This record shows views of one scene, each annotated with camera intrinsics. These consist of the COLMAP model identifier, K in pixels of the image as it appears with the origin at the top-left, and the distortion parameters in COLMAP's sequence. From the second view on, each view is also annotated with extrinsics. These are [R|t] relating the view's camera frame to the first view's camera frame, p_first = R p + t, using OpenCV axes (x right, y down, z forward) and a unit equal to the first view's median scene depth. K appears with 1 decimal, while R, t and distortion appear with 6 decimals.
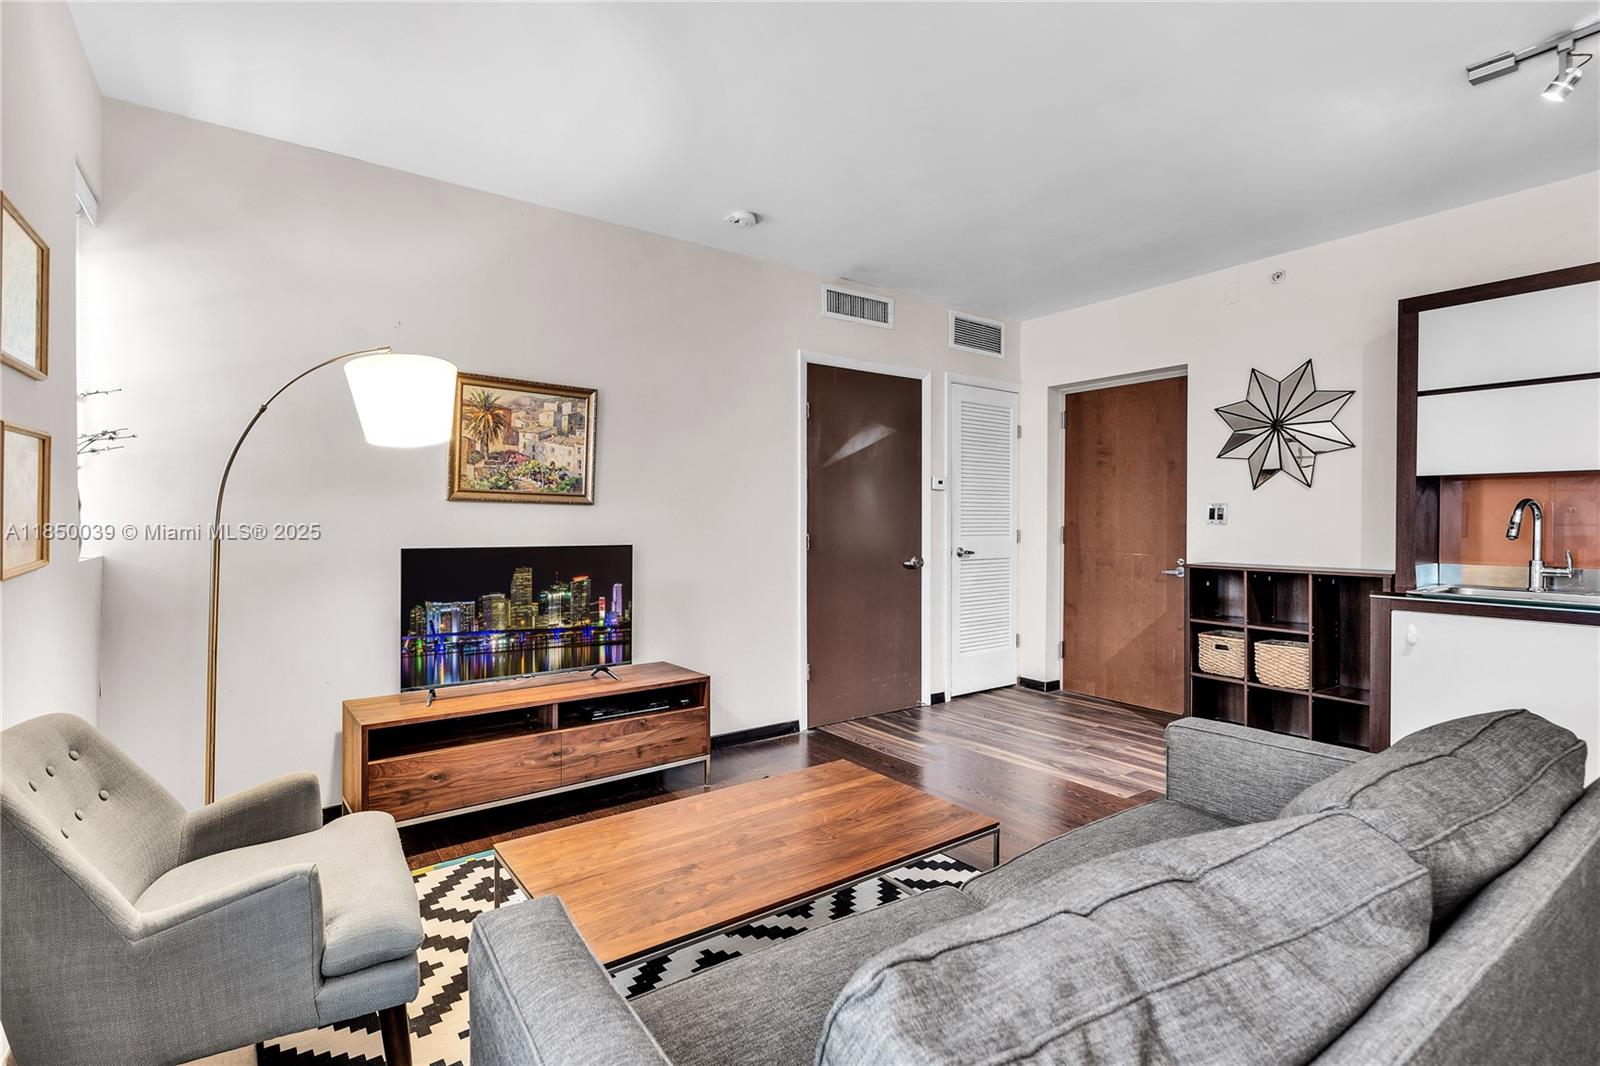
lens RADIAL K [[752.0, 0, 824.2], [0, 752.0, 530.0], [0, 0, 1]] dist [0.002355, -0.001021]
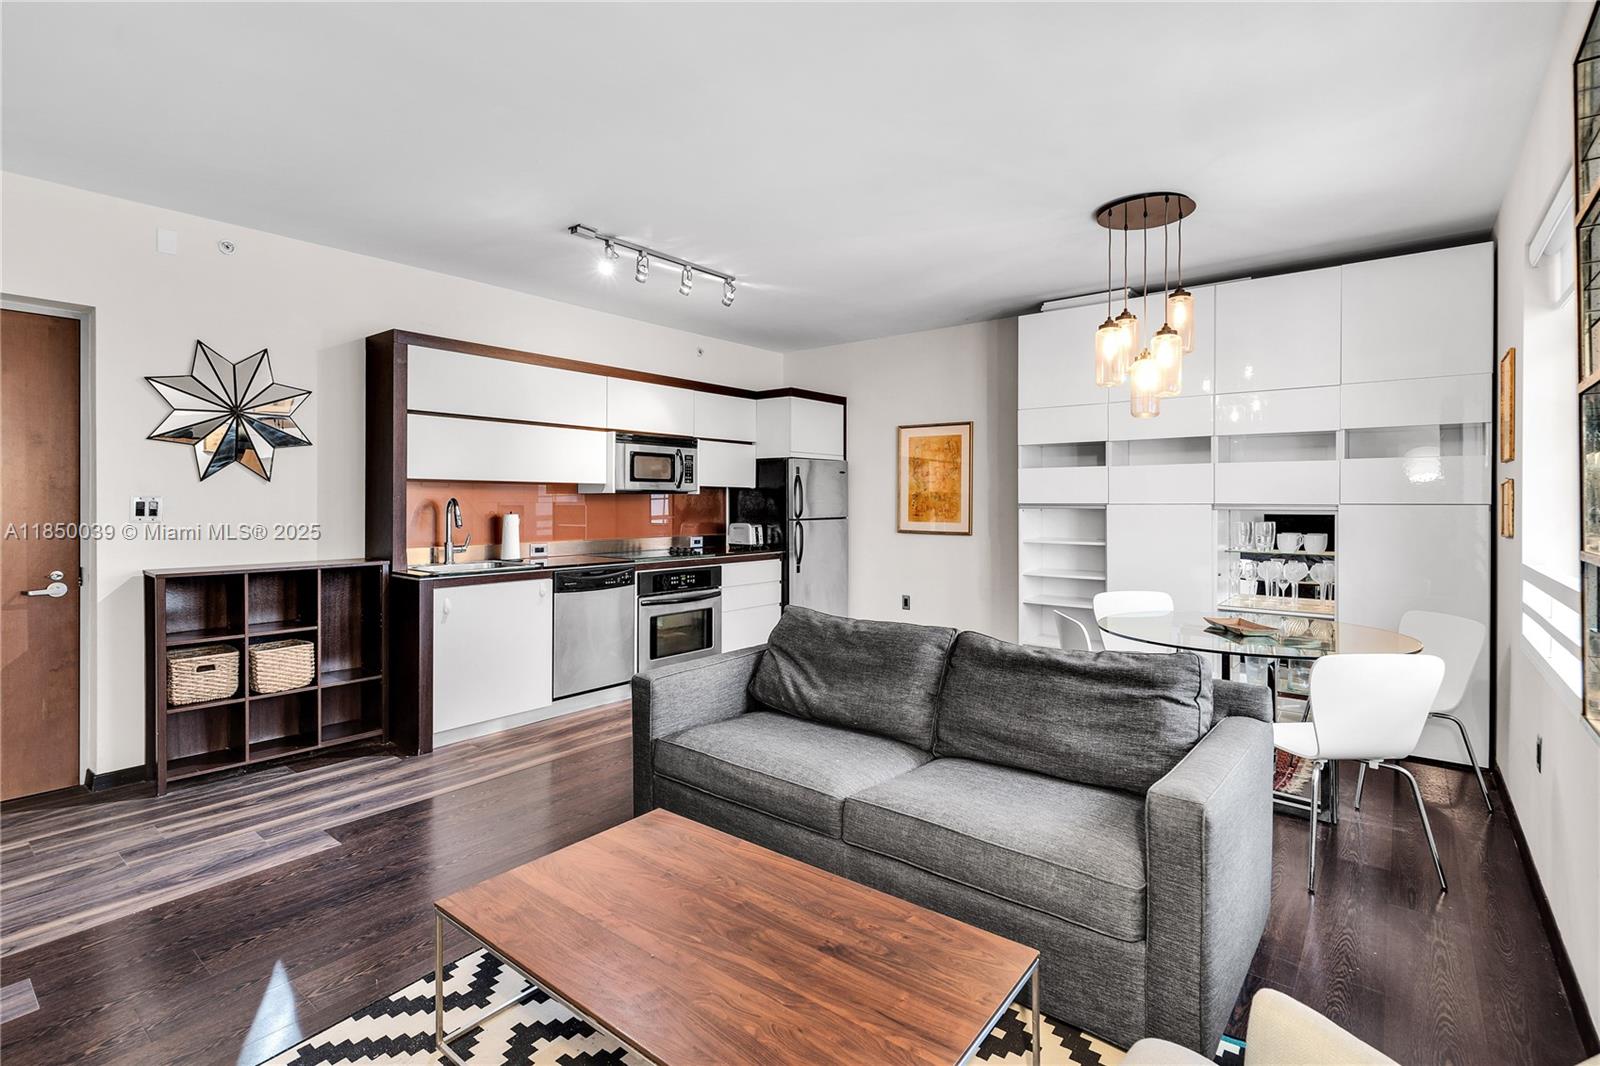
lens RADIAL K [[752.0, 0, 792.6], [0, 752.0, 498.4], [0, 0, 1]] dist [0.002355, -0.001021]
pose [[-0.249546, -0.003308, 0.968357, -0.551803], [0.015681, 0.999849, 0.007457, -0.036093], [-0.968236, 0.017046, -0.249457, 0.696825]]
